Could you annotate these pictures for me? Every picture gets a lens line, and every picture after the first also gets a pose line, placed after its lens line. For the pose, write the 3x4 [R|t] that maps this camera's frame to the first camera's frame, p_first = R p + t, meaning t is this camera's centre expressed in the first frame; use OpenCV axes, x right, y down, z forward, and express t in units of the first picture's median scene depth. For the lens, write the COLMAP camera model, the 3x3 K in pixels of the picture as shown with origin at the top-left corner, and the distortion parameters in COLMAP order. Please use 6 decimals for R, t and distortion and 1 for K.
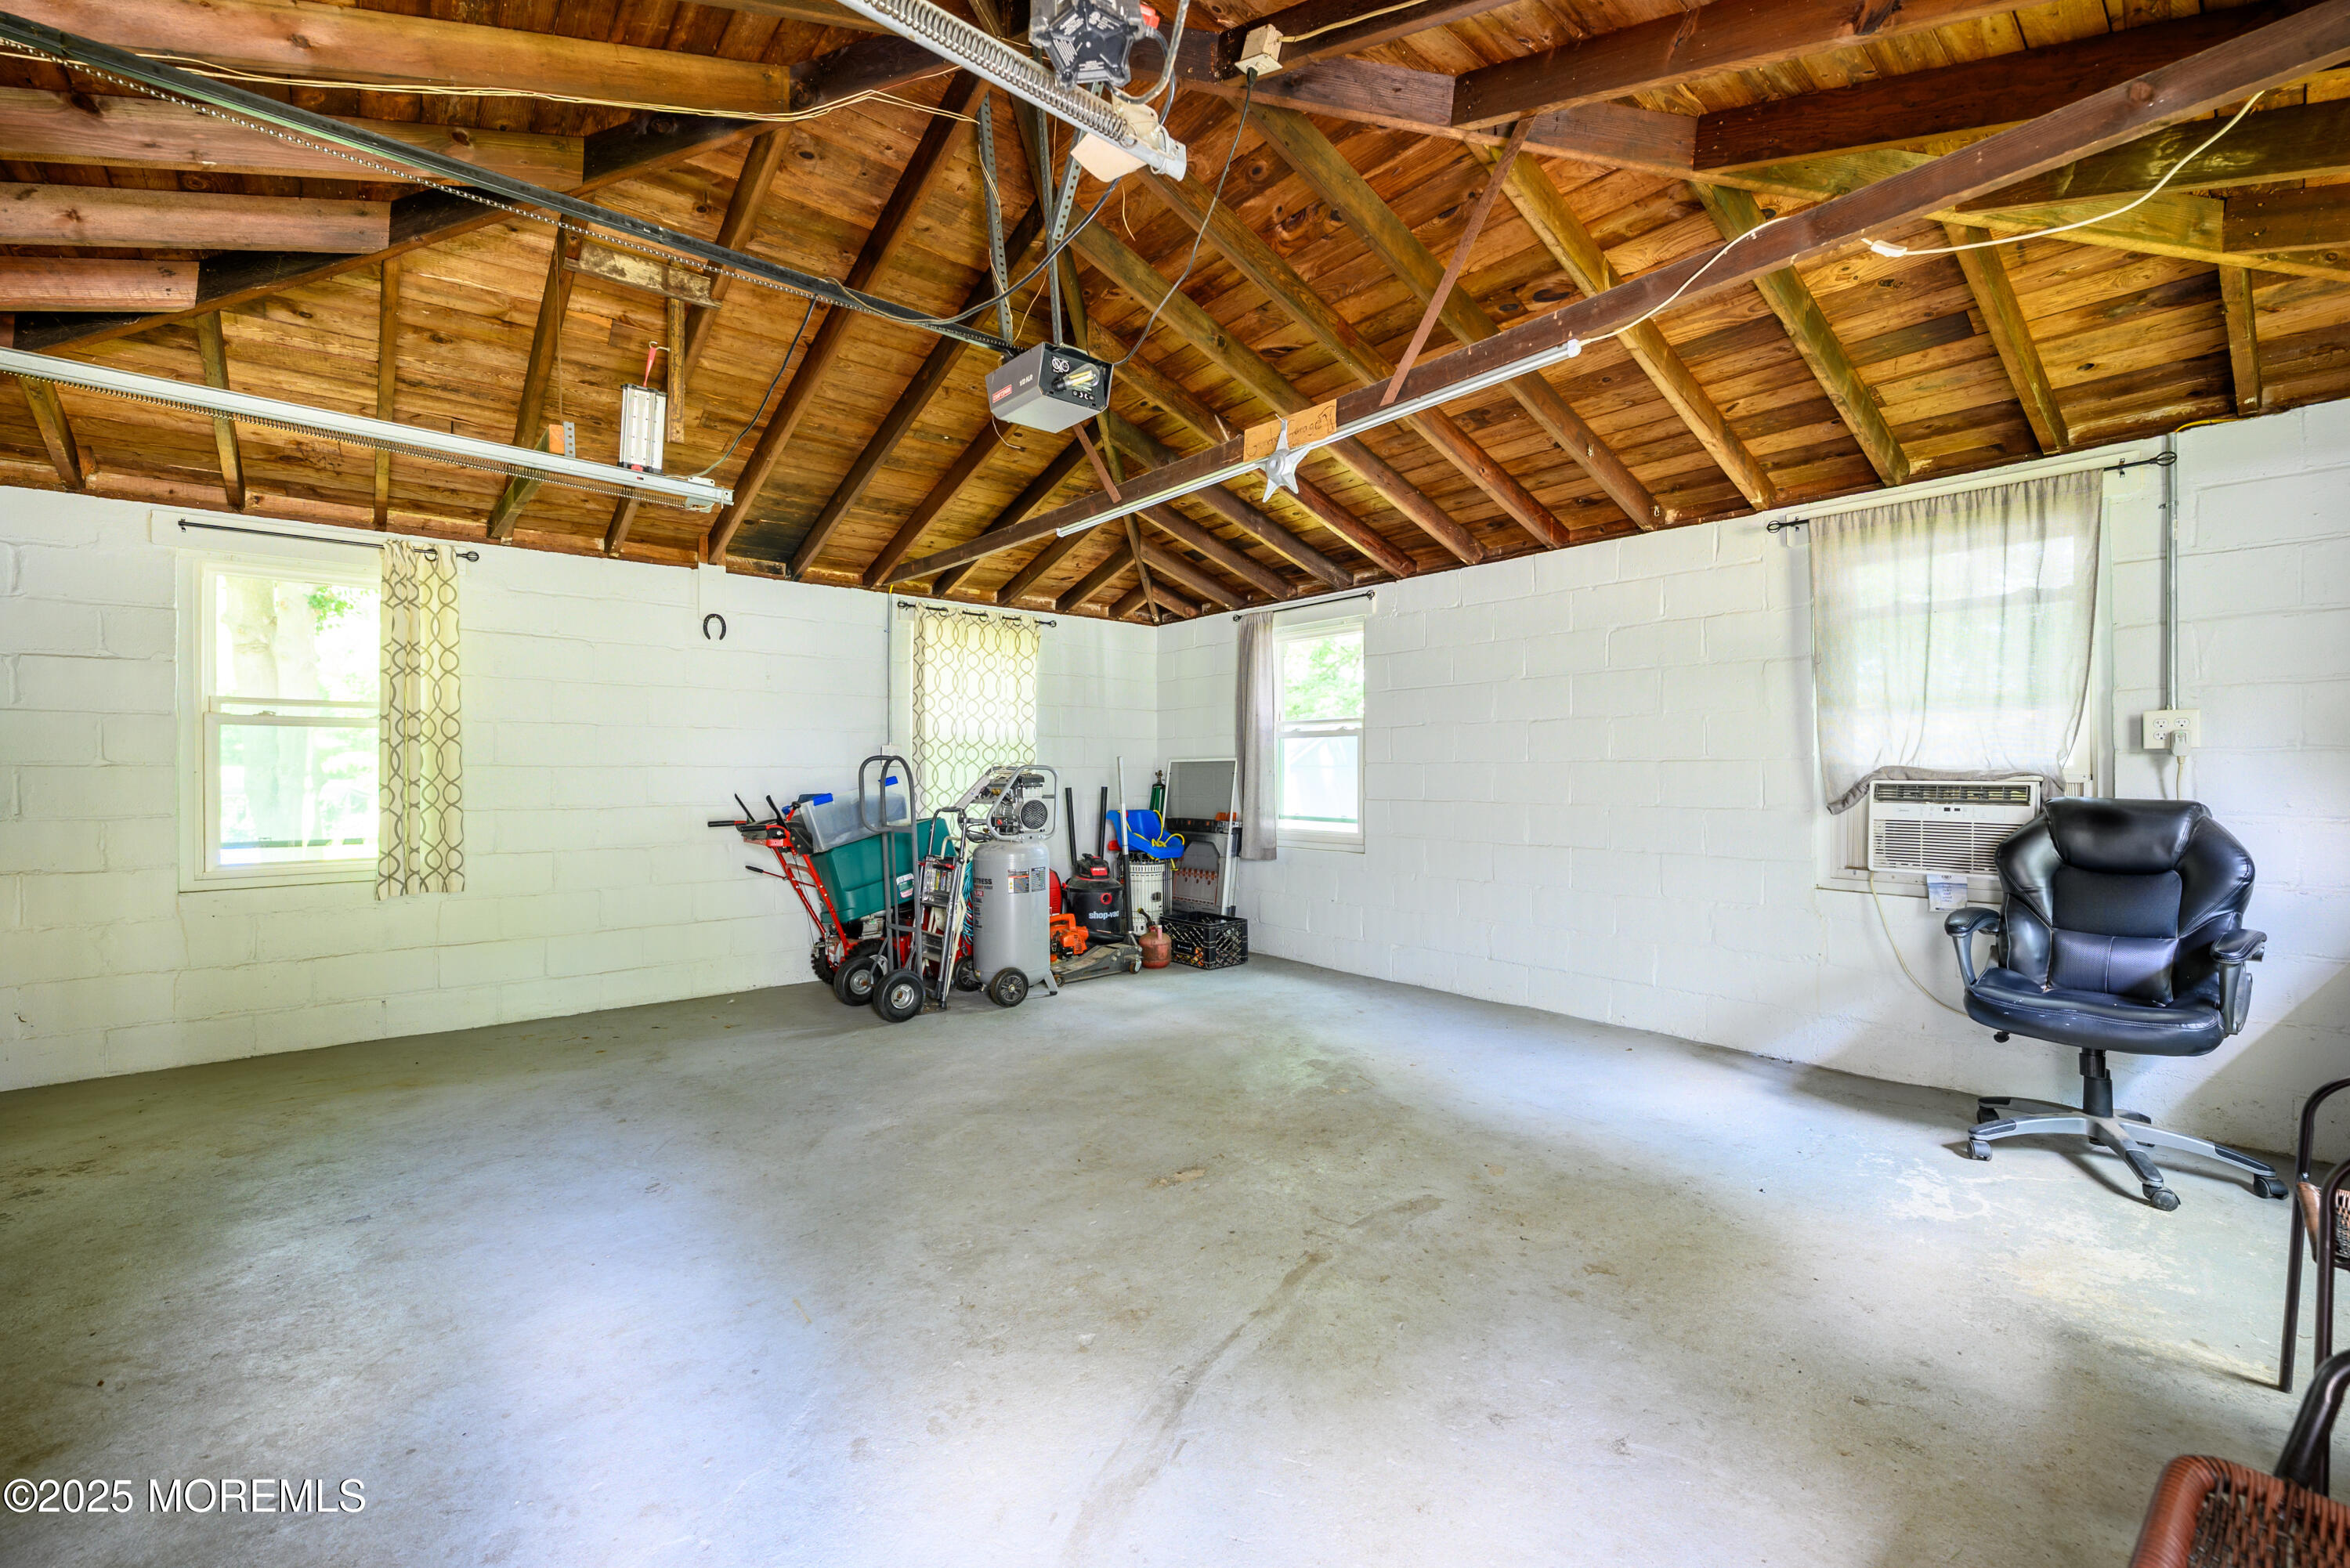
lens RADIAL K [[951.4, 0, 1169.3], [0, 951.4, 775.7], [0, 0, 1]] dist [0.002089, -0.000266]
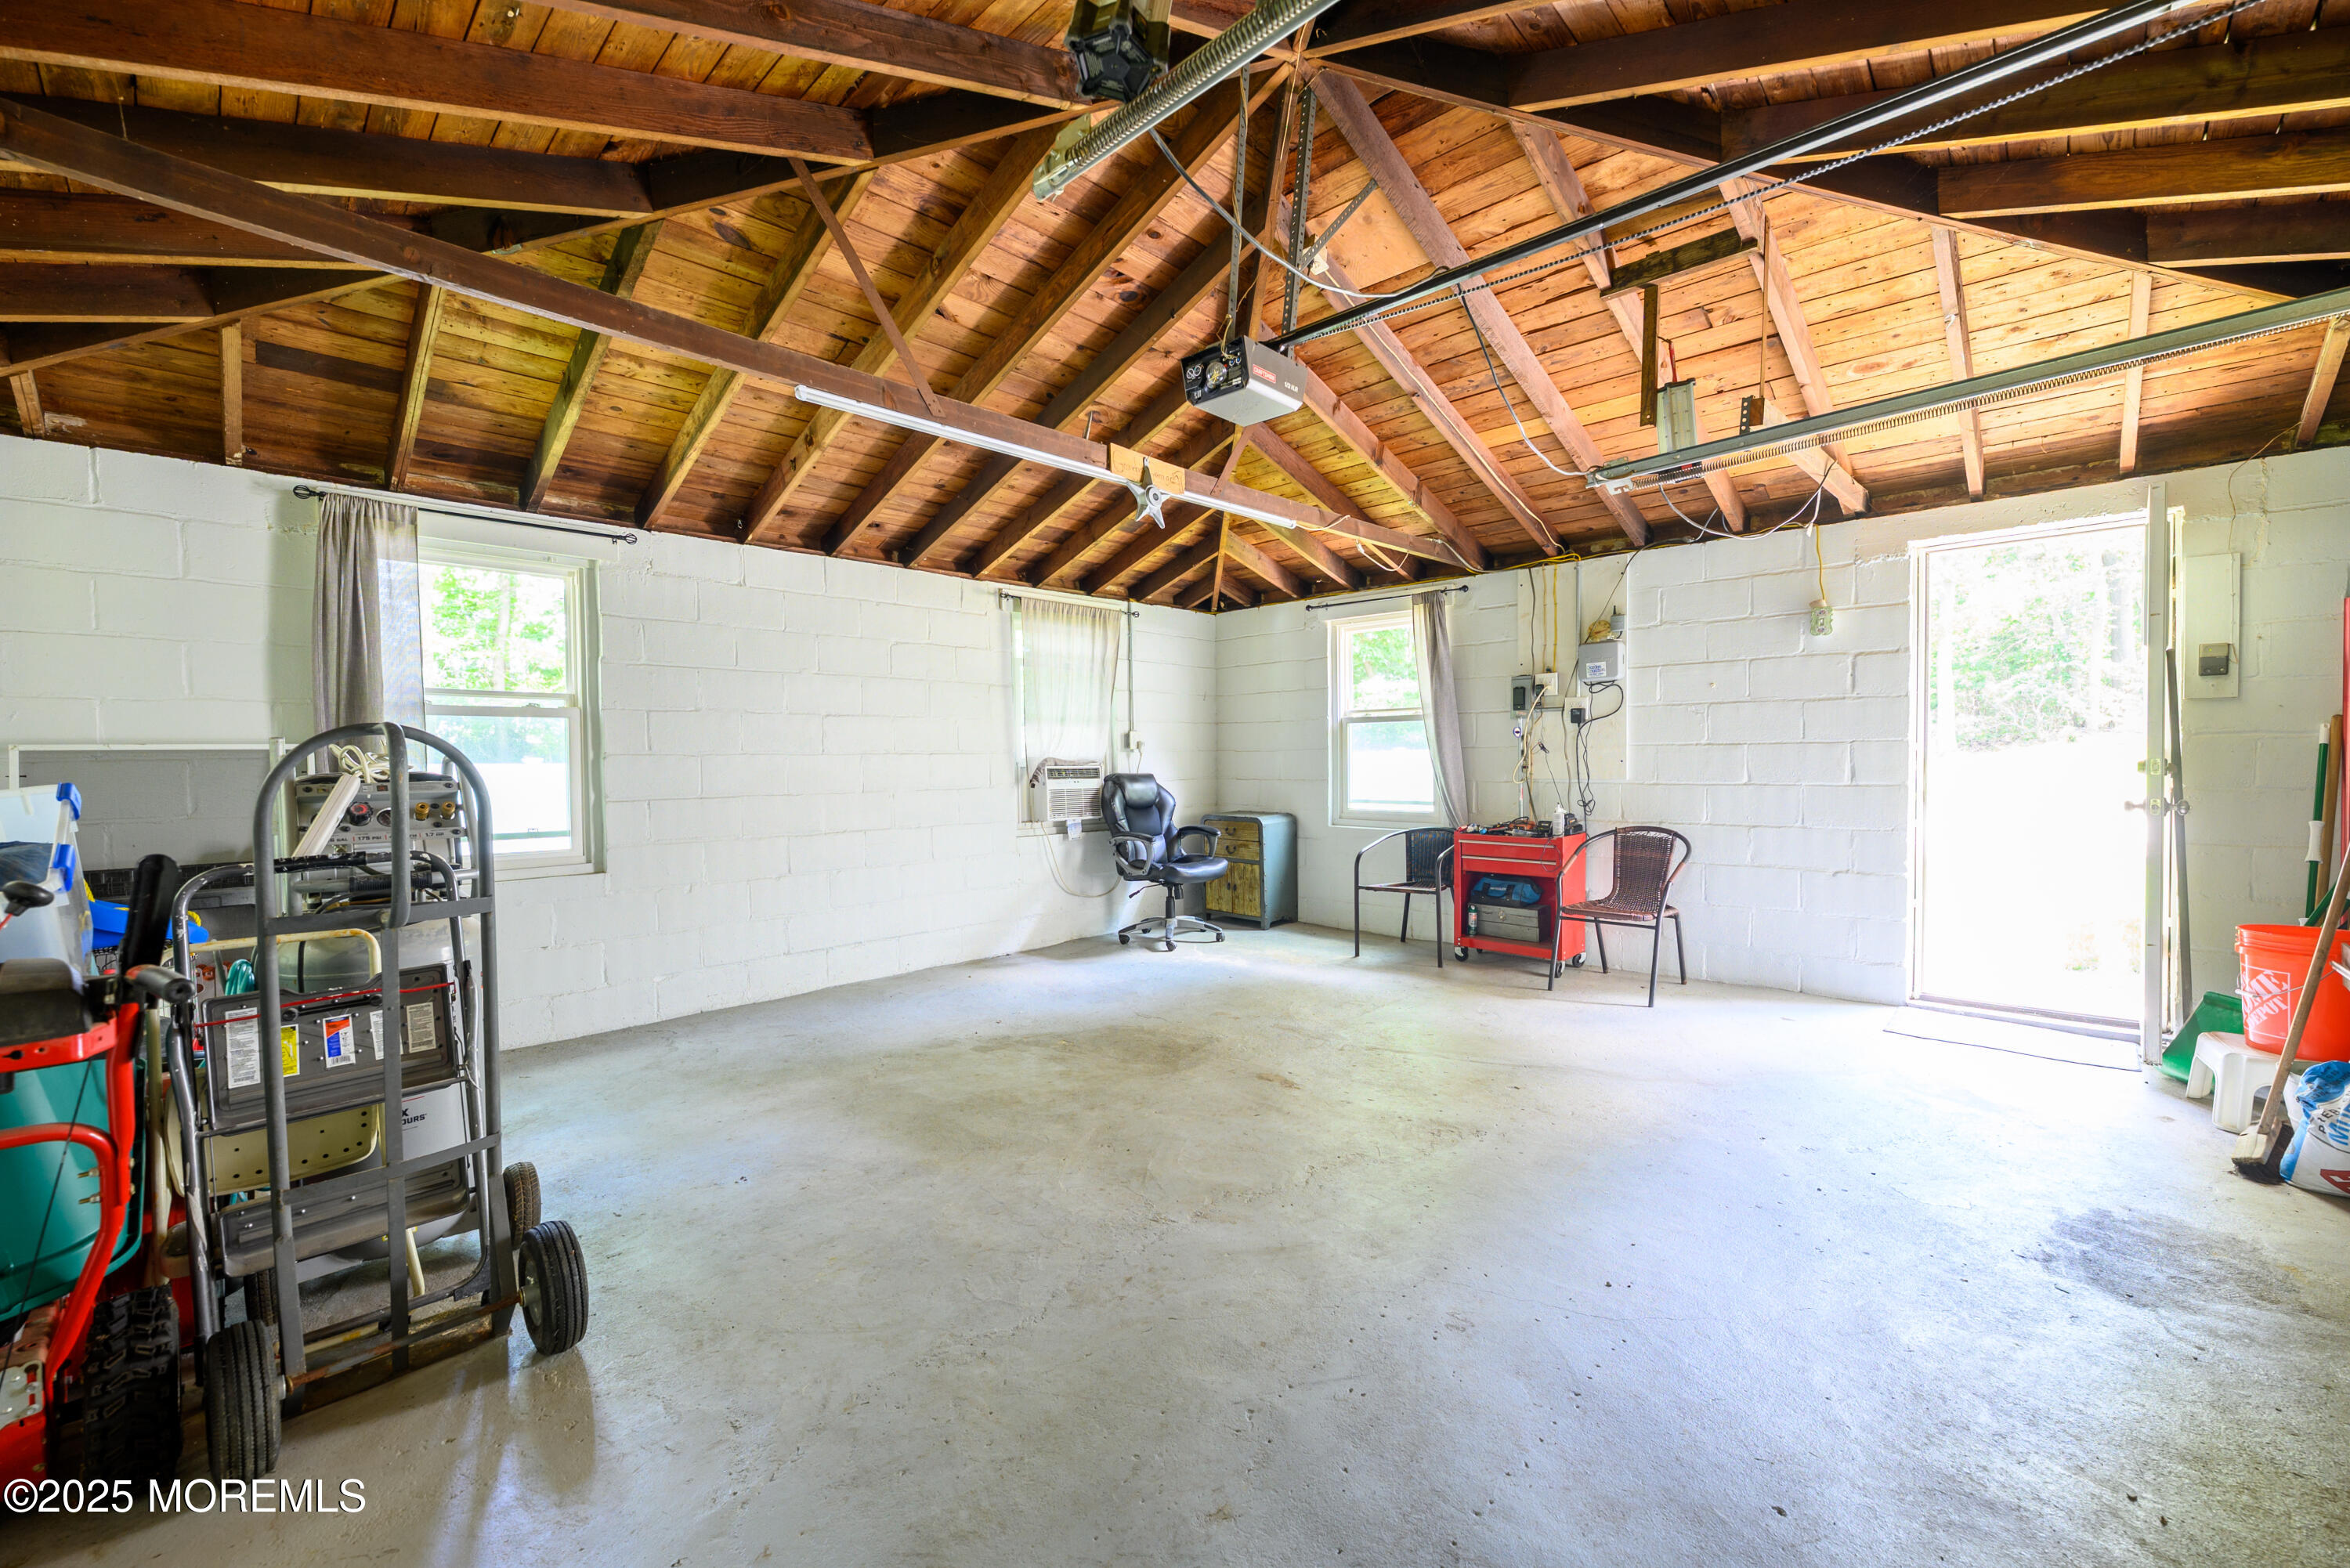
lens RADIAL K [[951.4, 0, 1172.5], [0, 951.4, 782.9], [0, 0, 1]] dist [0.002089, -0.000266]
pose [[-0.103273, -0.010443, 0.994598, -0.909603], [0.025033, 0.999601, 0.013095, 0.017025], [-0.994338, 0.026250, -0.102970, 0.960948]]
